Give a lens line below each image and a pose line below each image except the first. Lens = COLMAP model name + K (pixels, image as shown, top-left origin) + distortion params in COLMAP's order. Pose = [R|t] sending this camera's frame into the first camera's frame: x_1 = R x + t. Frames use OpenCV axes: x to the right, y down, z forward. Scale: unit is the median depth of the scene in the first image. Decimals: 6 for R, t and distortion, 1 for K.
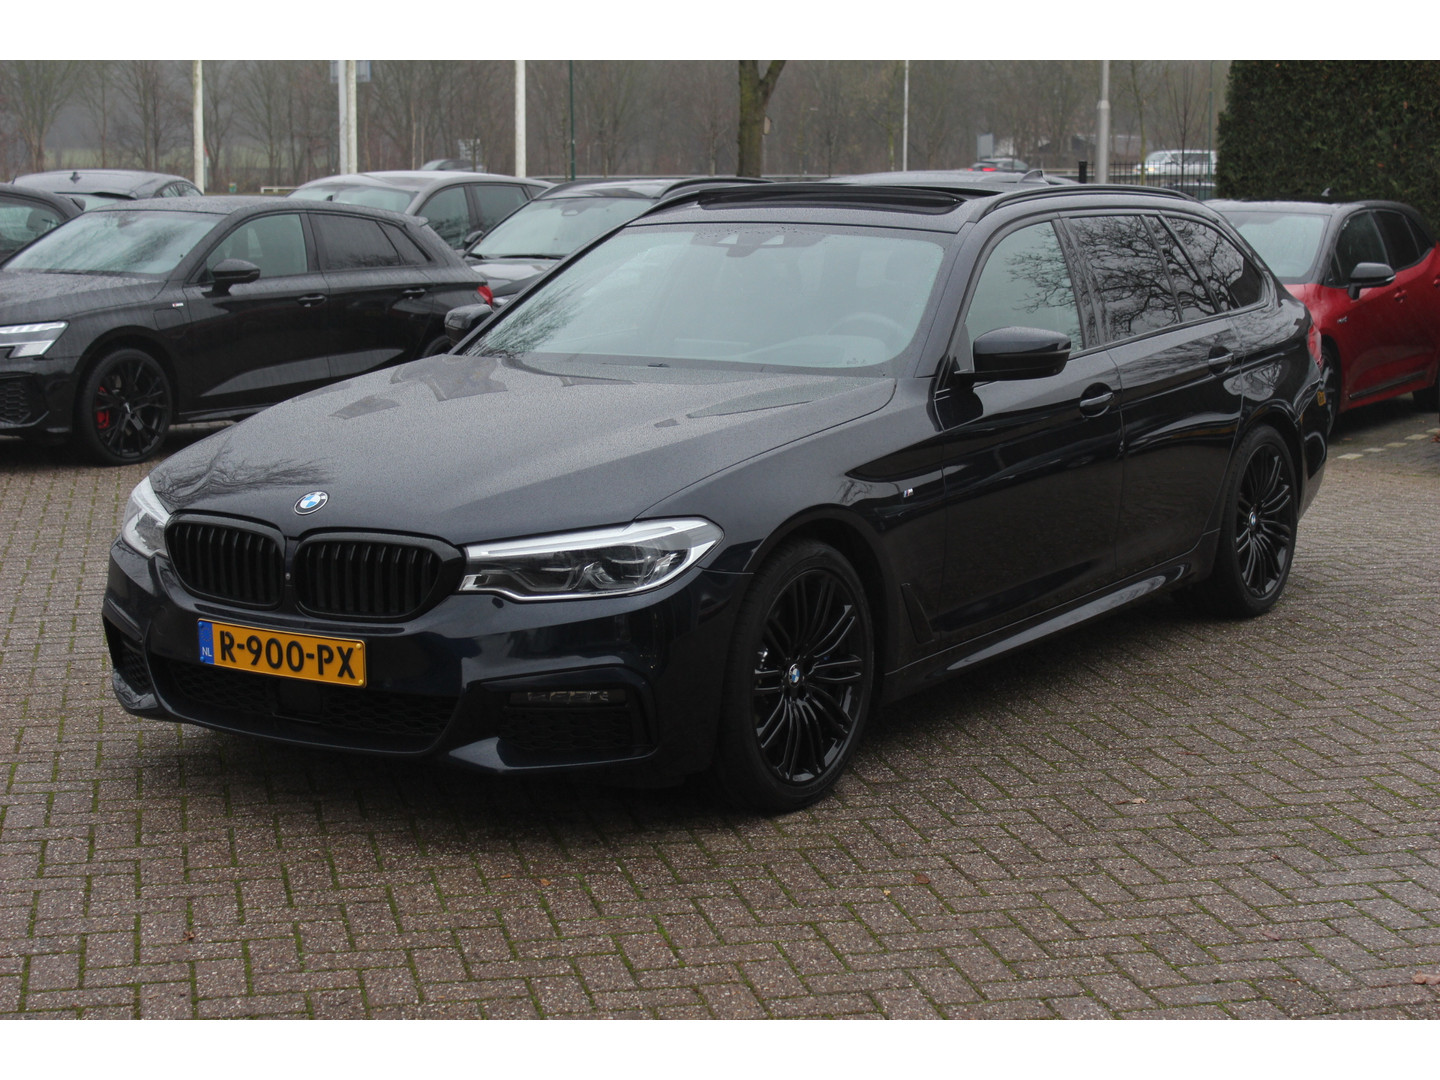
lens RADIAL K [[2506.5, 0, 720.0], [0, 2506.5, 540.0], [0, 0, 1]] dist [-0.018606, 0.092351]
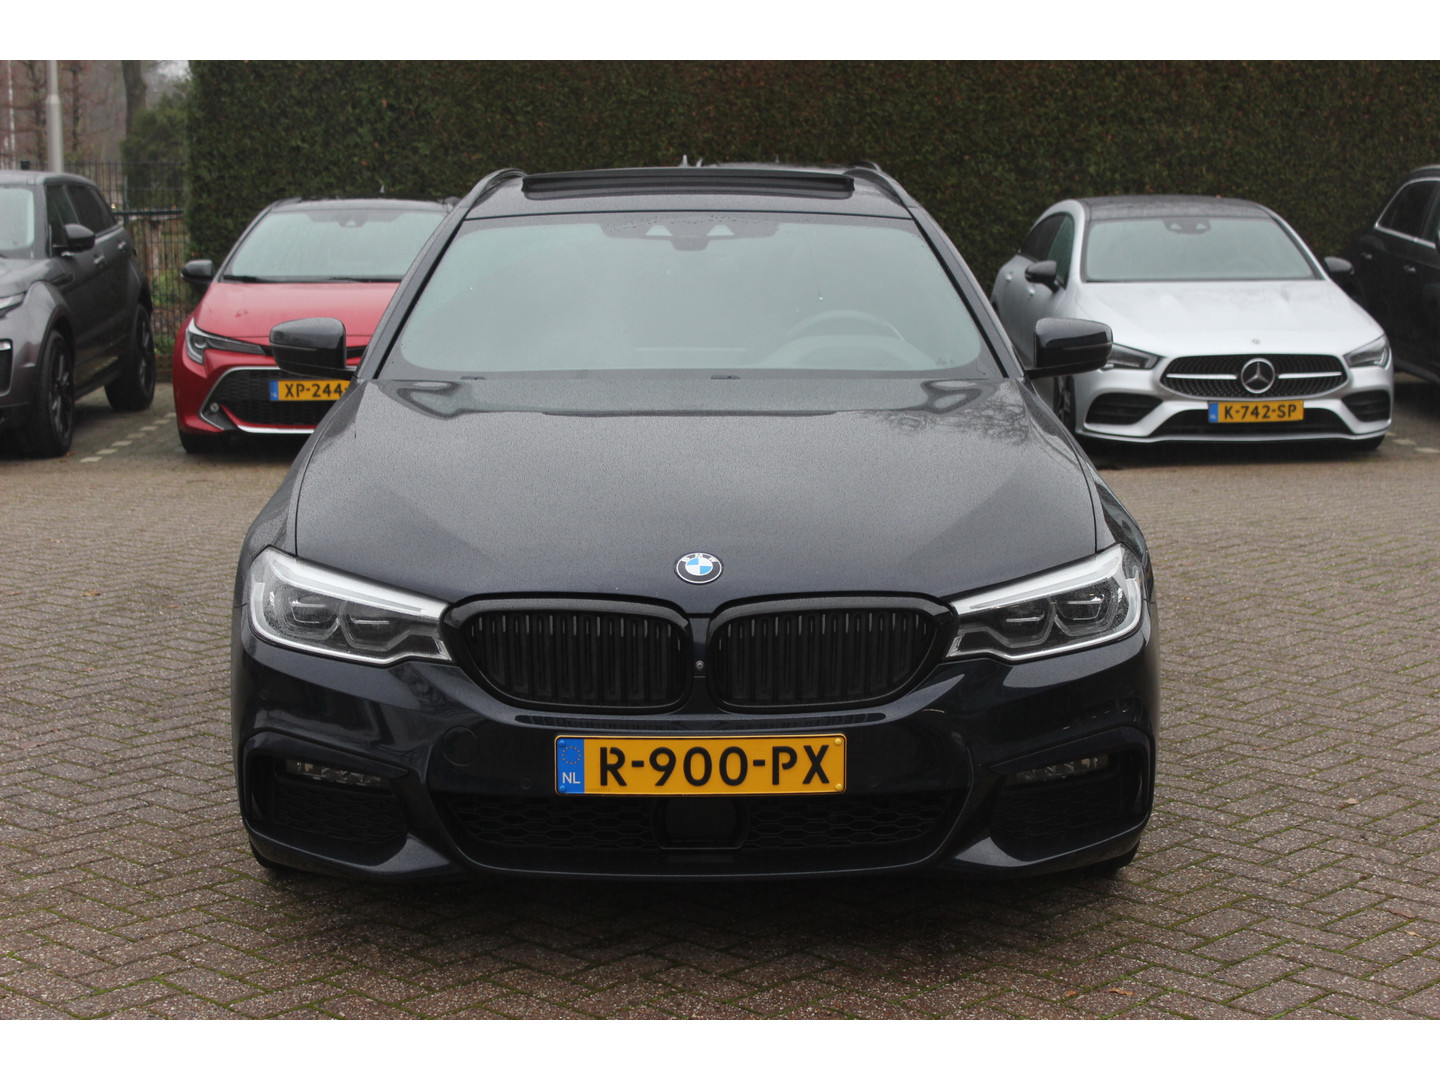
lens RADIAL K [[2506.5, 0, 720.0], [0, 2506.5, 540.0], [0, 0, 1]] dist [-0.018606, 0.092351]
pose [[0.835713, -0.084235, 0.542667, -0.169051], [0.086033, 0.996047, 0.022119, -0.011732], [-0.542385, 0.028202, 0.839656, 0.100180]]
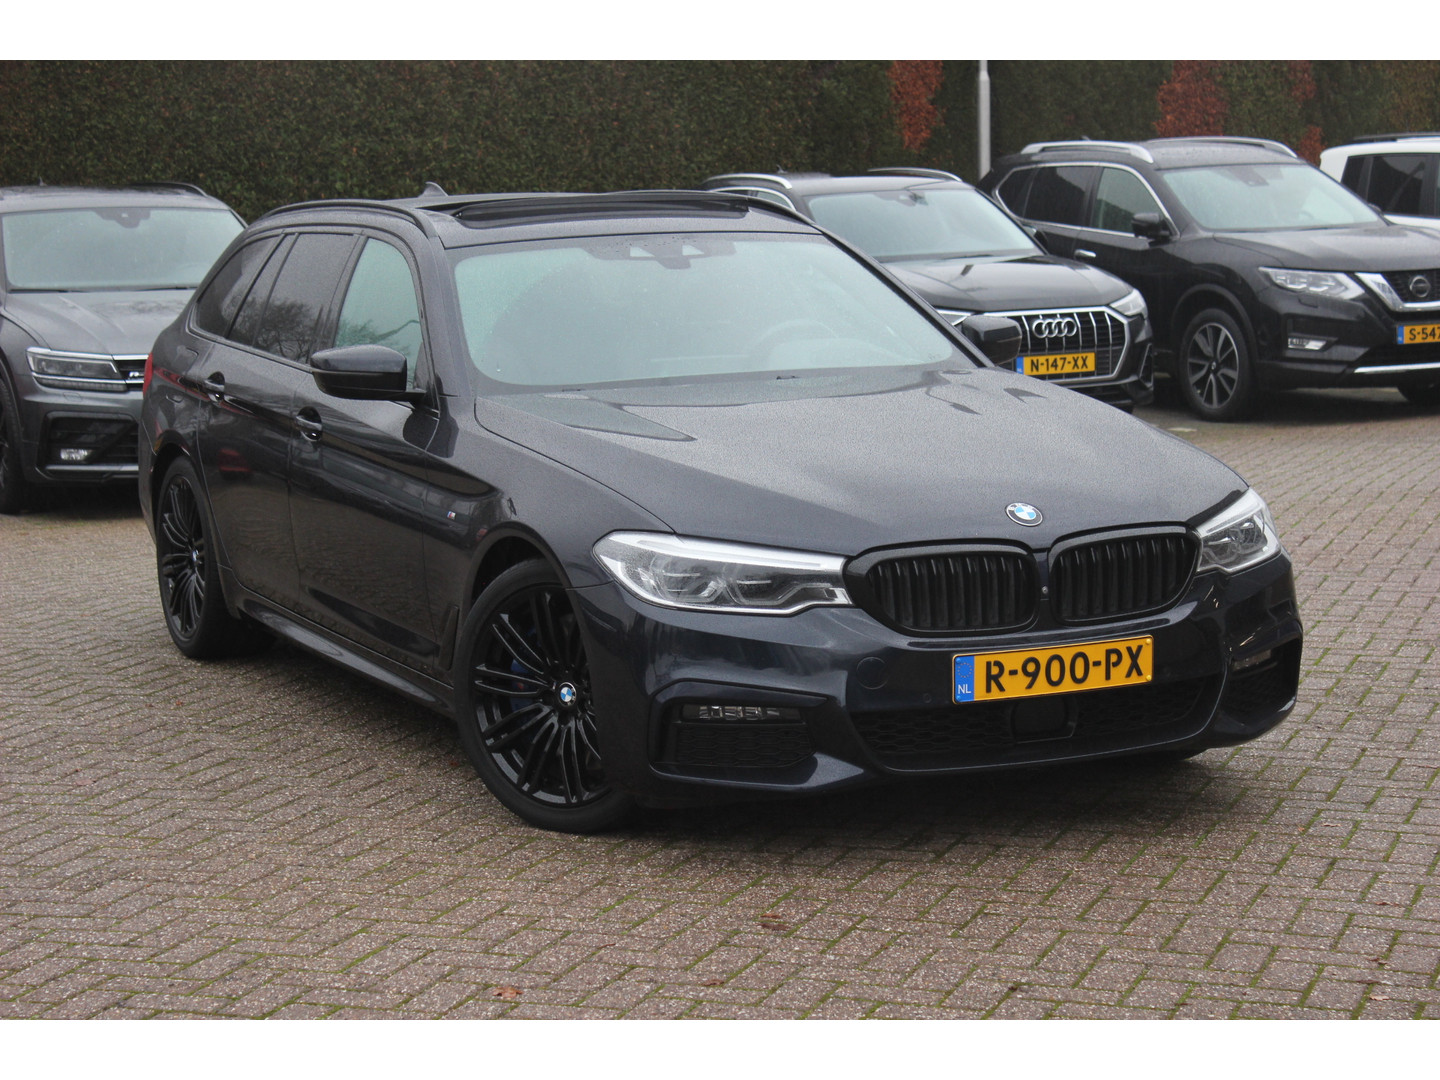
lens RADIAL K [[3211.4, 0, 720.0], [0, 3211.4, 540.0], [0, 0, 1]] dist [0.041377, 0.140547]
pose [[0.523174, -0.113495, 0.844635, -0.370352], [0.150995, 0.987757, 0.039198, -0.020783], [-0.838743, 0.107028, 0.533906, 0.128339]]
